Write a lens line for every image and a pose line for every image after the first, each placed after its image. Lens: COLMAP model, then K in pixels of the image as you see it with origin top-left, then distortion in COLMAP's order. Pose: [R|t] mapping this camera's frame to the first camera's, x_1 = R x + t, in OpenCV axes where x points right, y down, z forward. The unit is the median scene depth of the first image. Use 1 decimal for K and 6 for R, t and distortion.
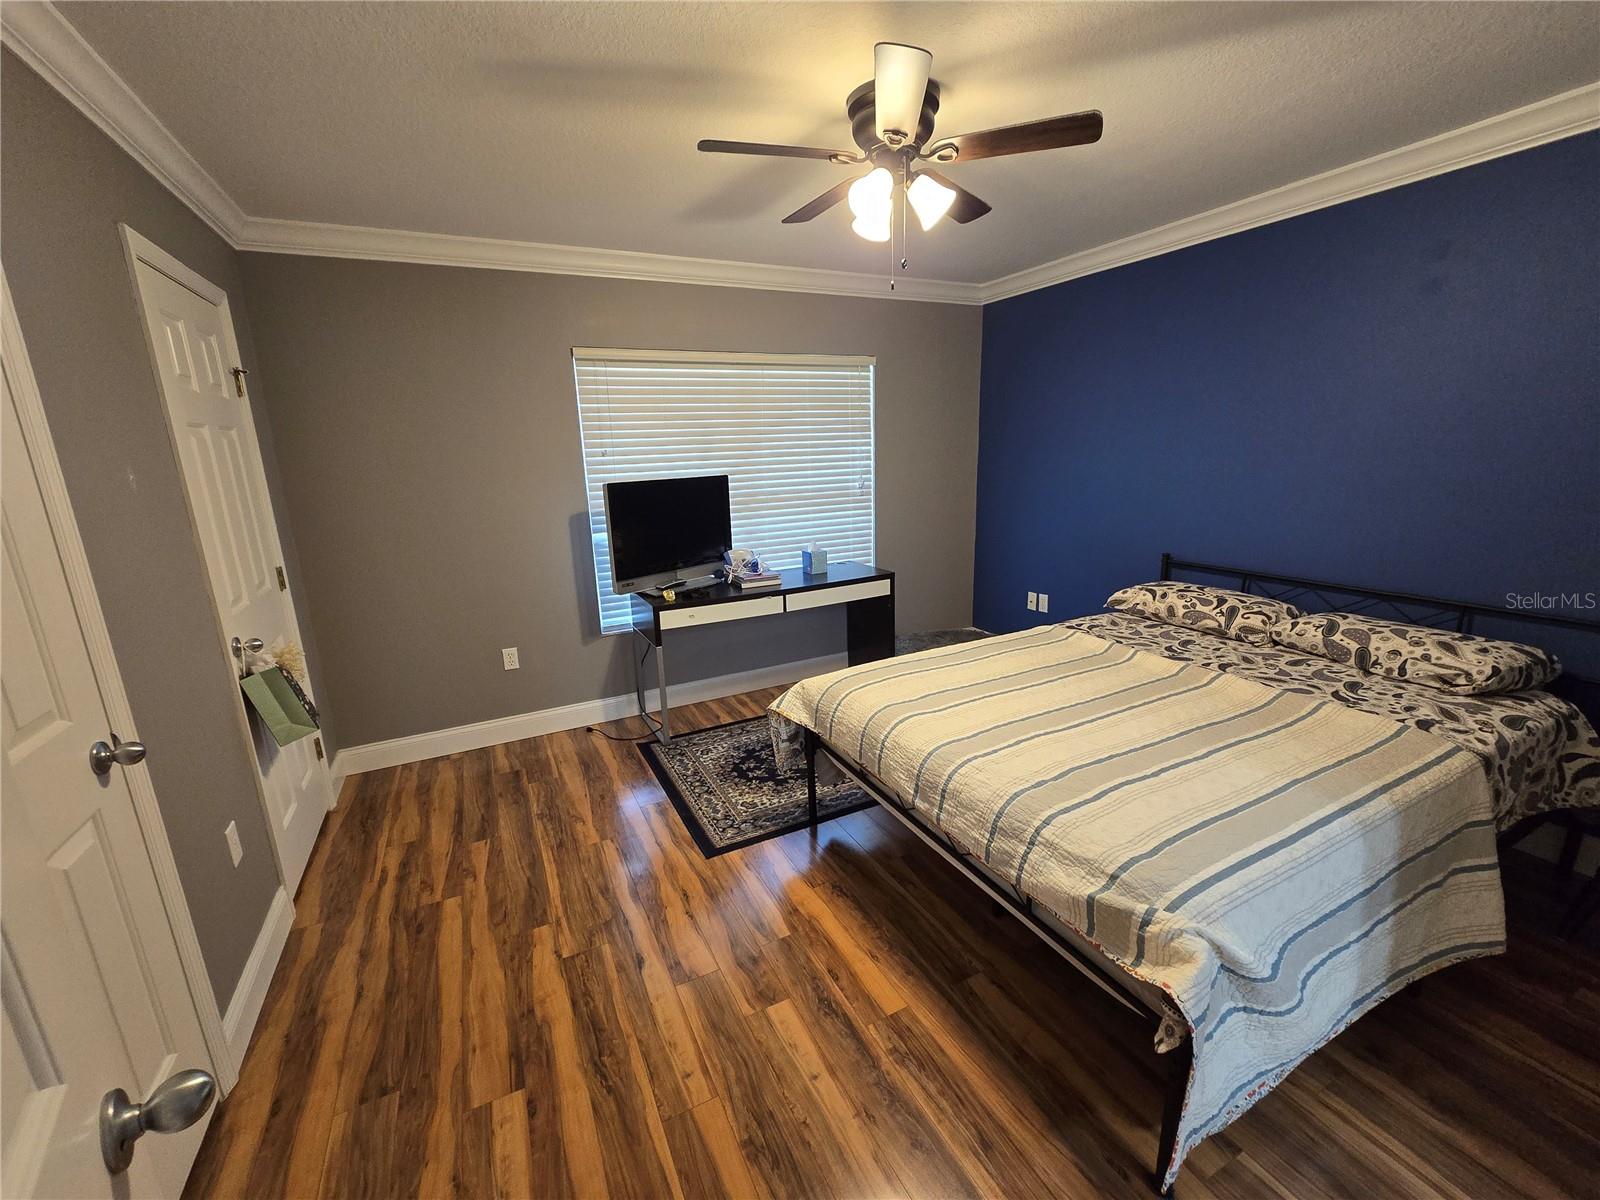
lens RADIAL K [[656.9, 0, 807.3], [0, 656.9, 596.1], [0, 0, 1]] dist [-0.000599, 0.000832]
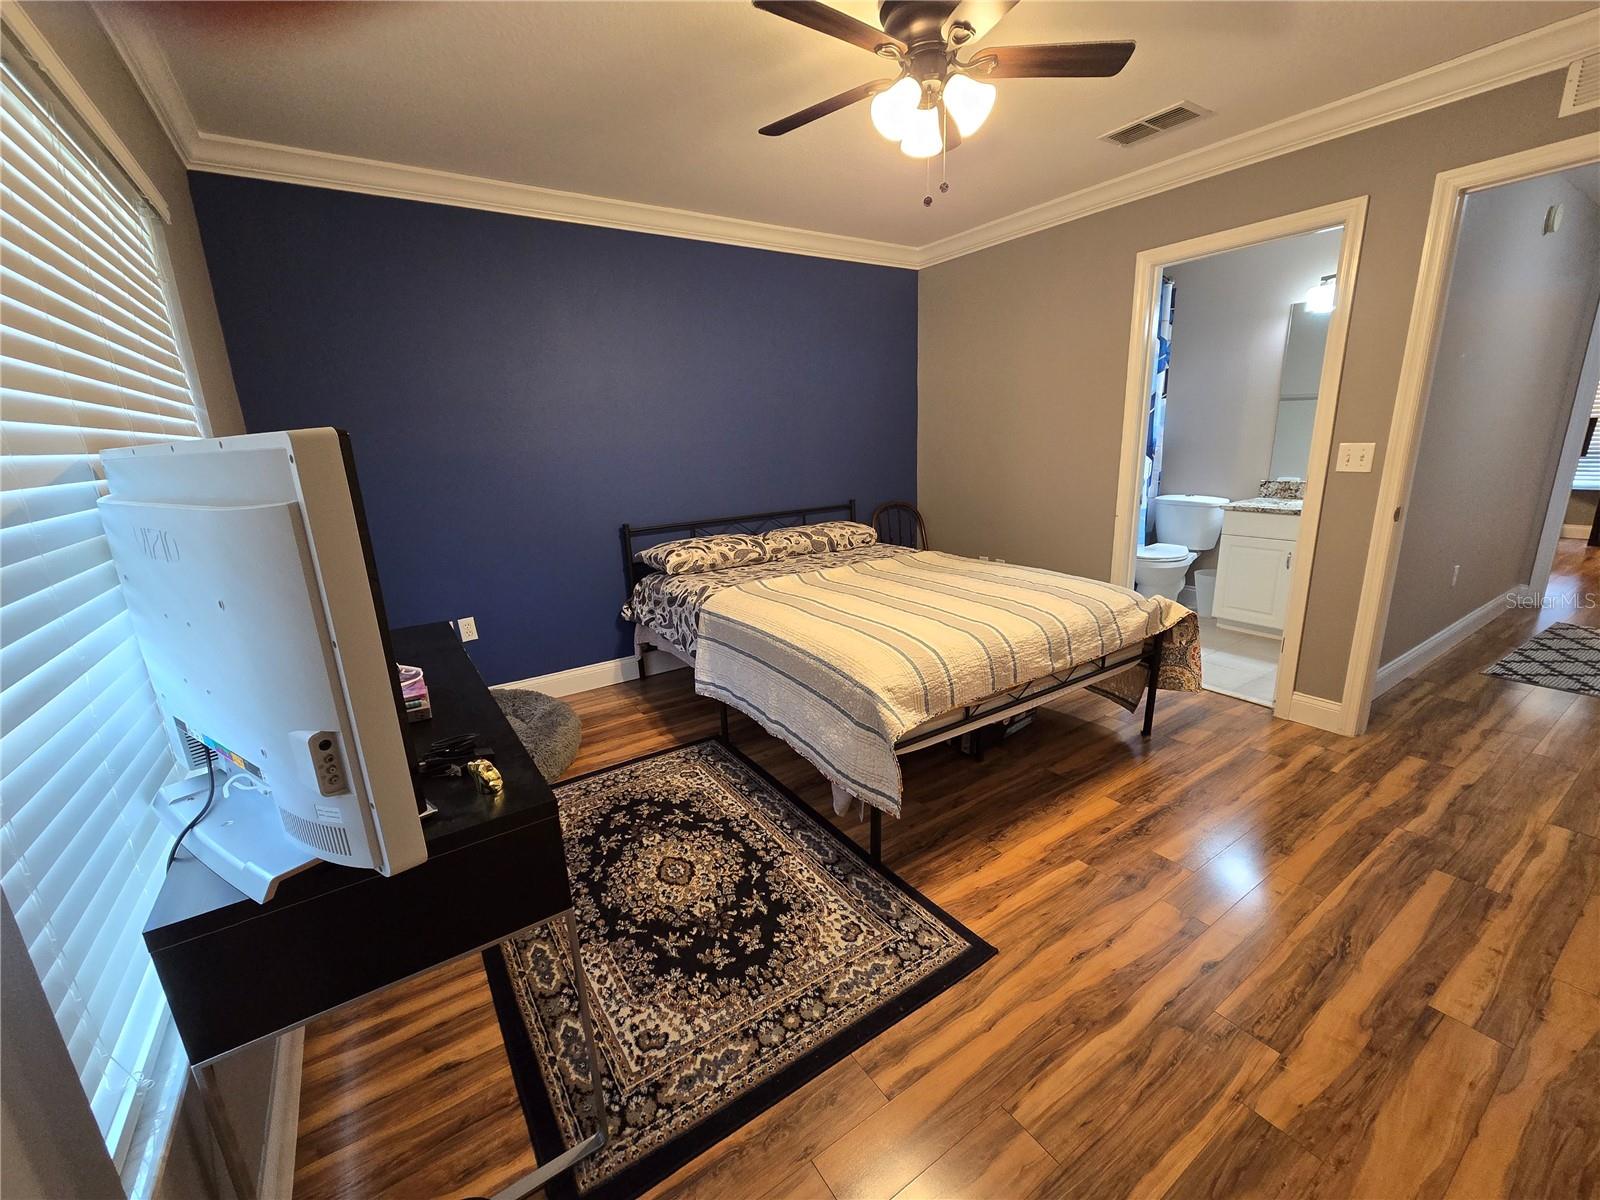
lens RADIAL K [[656.9, 0, 803.2], [0, 656.9, 610.6], [0, 0, 1]] dist [-0.000599, 0.000832]
pose [[-0.117559, -0.220754, 0.968219, -0.814738], [0.263844, 0.932995, 0.244758, -0.181835], [-0.957375, 0.284232, -0.051437, 1.276580]]
